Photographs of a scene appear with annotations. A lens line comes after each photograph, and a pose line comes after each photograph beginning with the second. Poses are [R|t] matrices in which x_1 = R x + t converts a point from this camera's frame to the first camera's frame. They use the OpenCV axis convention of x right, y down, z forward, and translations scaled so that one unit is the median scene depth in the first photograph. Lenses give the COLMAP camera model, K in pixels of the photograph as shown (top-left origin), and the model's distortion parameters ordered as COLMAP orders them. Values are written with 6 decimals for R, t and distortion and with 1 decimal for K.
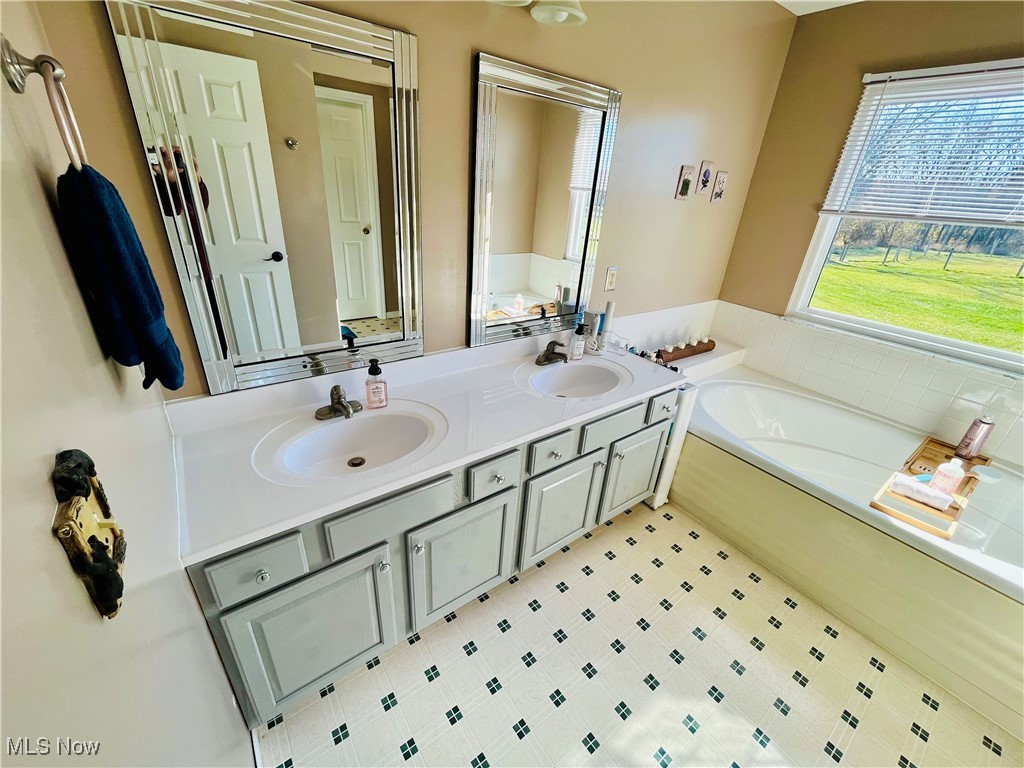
lens RADIAL K [[415.2, 0, 512.0], [0, 415.2, 386.6], [0, 0, 1]] dist [-0.001282, -0.000180]
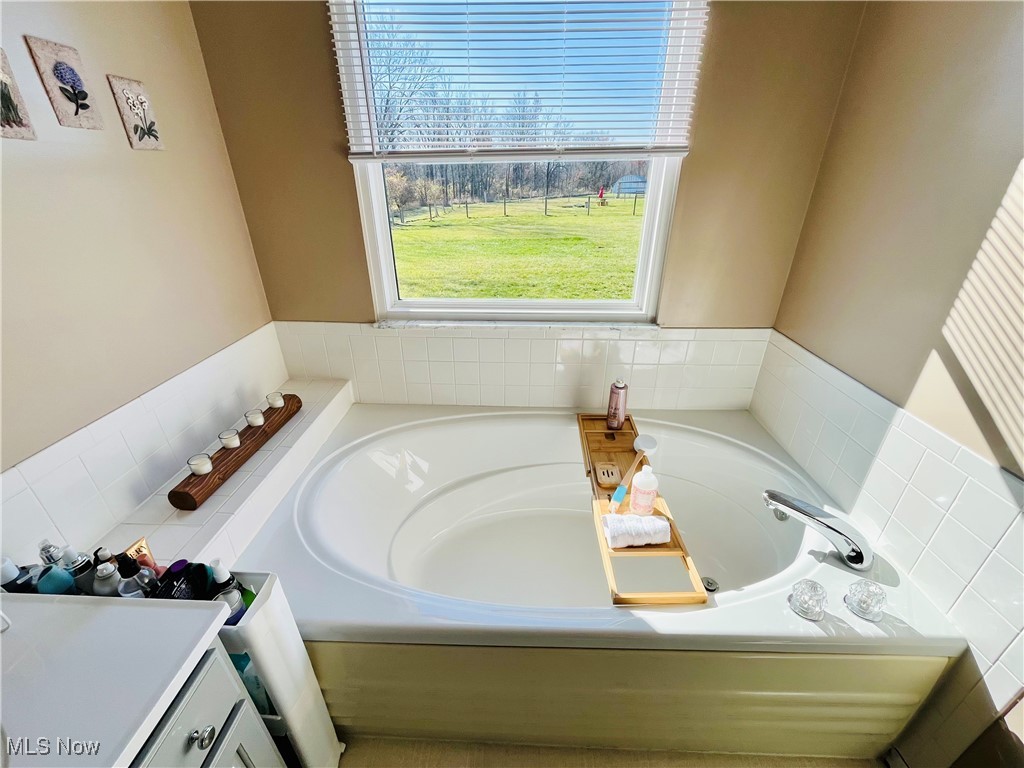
lens RADIAL K [[415.2, 0, 513.2], [0, 415.2, 384.5], [0, 0, 1]] dist [-0.001282, -0.000180]
pose [[0.616238, -0.404979, 0.675457, 0.298192], [0.376673, 0.904761, 0.198811, -0.128383], [-0.691641, 0.131911, 0.710093, 0.384818]]
